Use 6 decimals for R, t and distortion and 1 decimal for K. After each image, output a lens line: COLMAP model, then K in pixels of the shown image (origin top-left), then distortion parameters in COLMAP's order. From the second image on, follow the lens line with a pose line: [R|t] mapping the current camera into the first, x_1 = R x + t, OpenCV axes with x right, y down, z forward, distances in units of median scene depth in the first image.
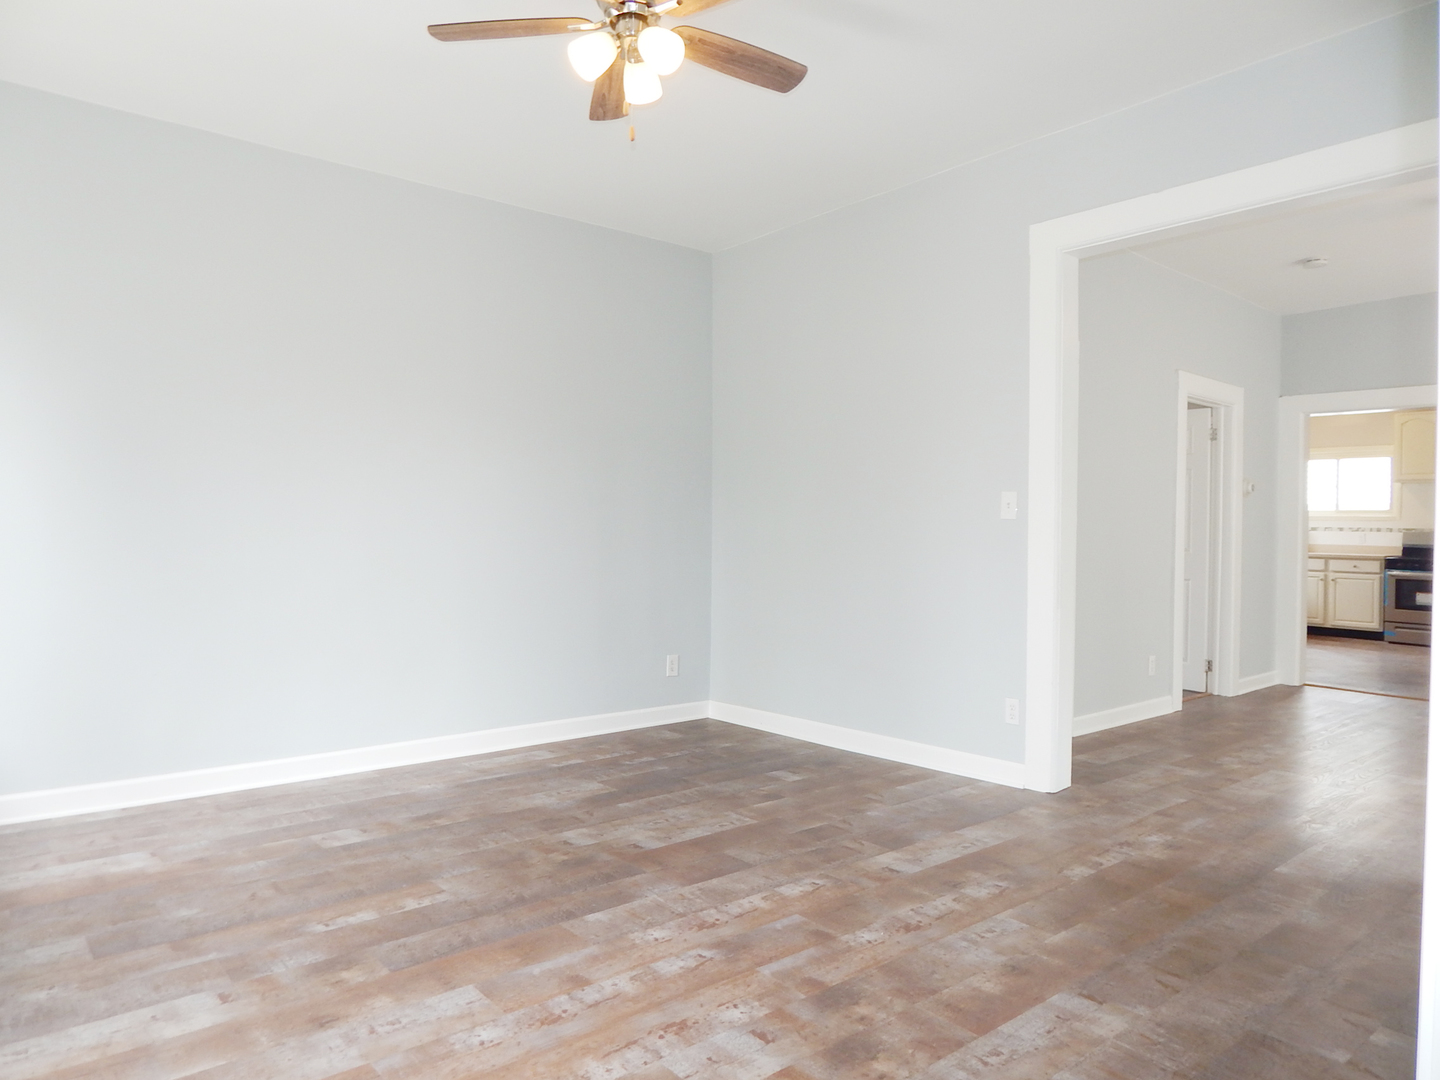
lens RADIAL K [[960.8, 0, 753.6], [0, 960.8, 531.0], [0, 0, 1]] dist [0.009867, 0.003707]
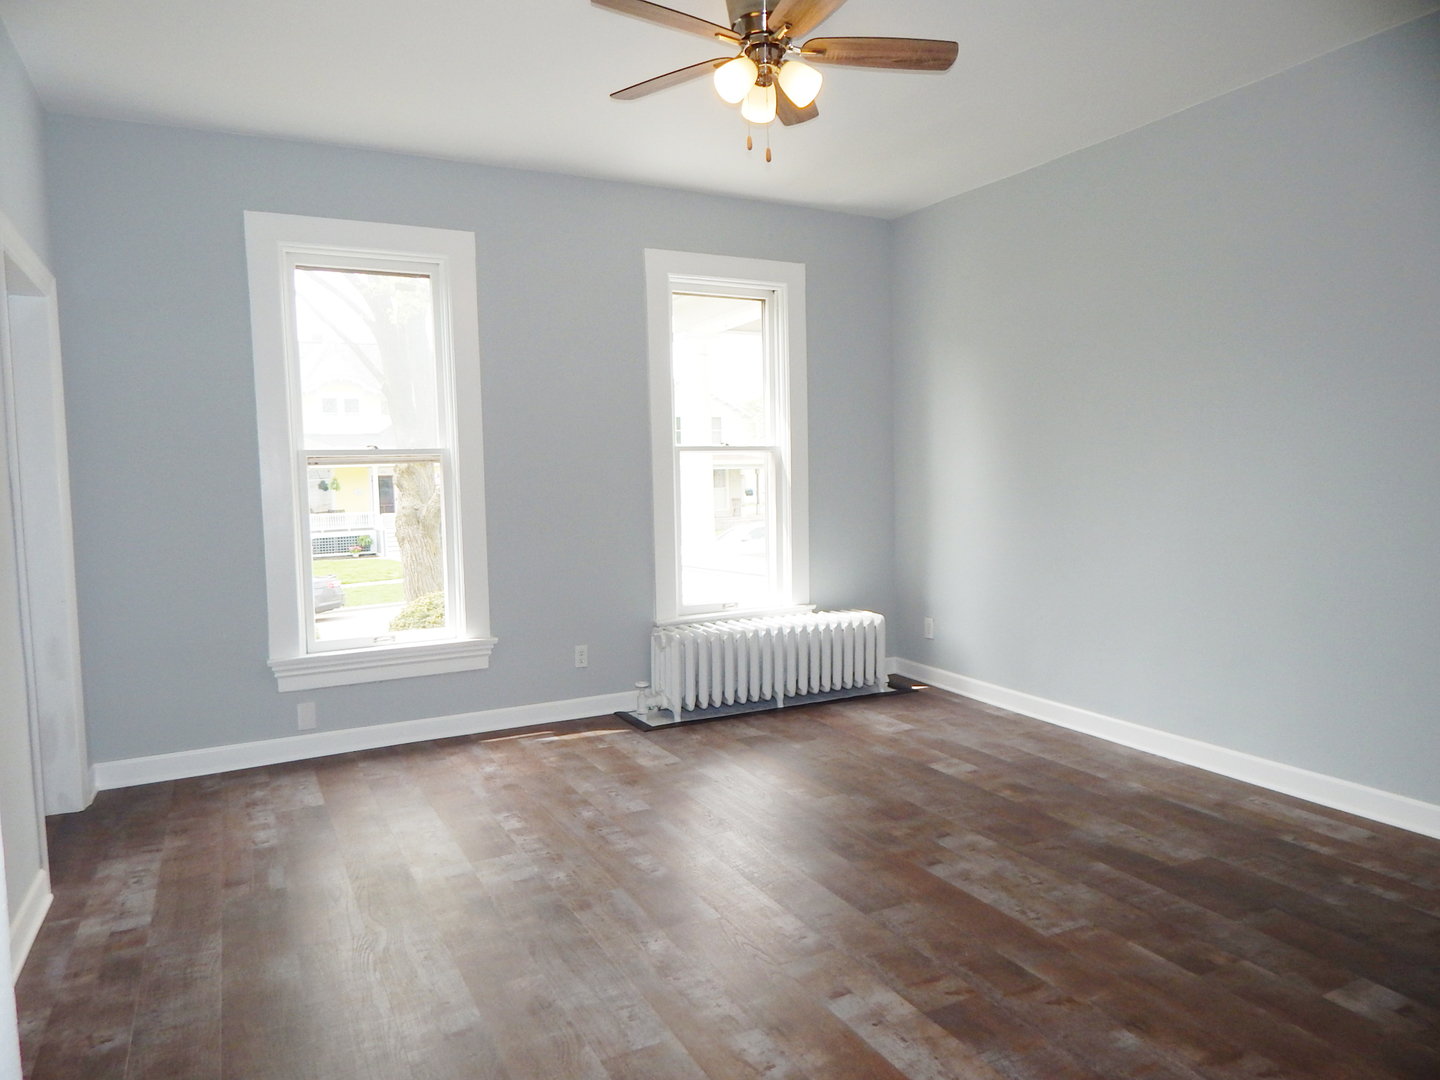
lens RADIAL K [[960.8, 0, 753.6], [0, 960.8, 531.0], [0, 0, 1]] dist [0.009867, 0.003707]
pose [[-0.206210, 0.058417, -0.976762, 0.719909], [0.005383, 0.998269, 0.058567, -0.053047], [0.978493, 0.006819, -0.206167, 0.877471]]
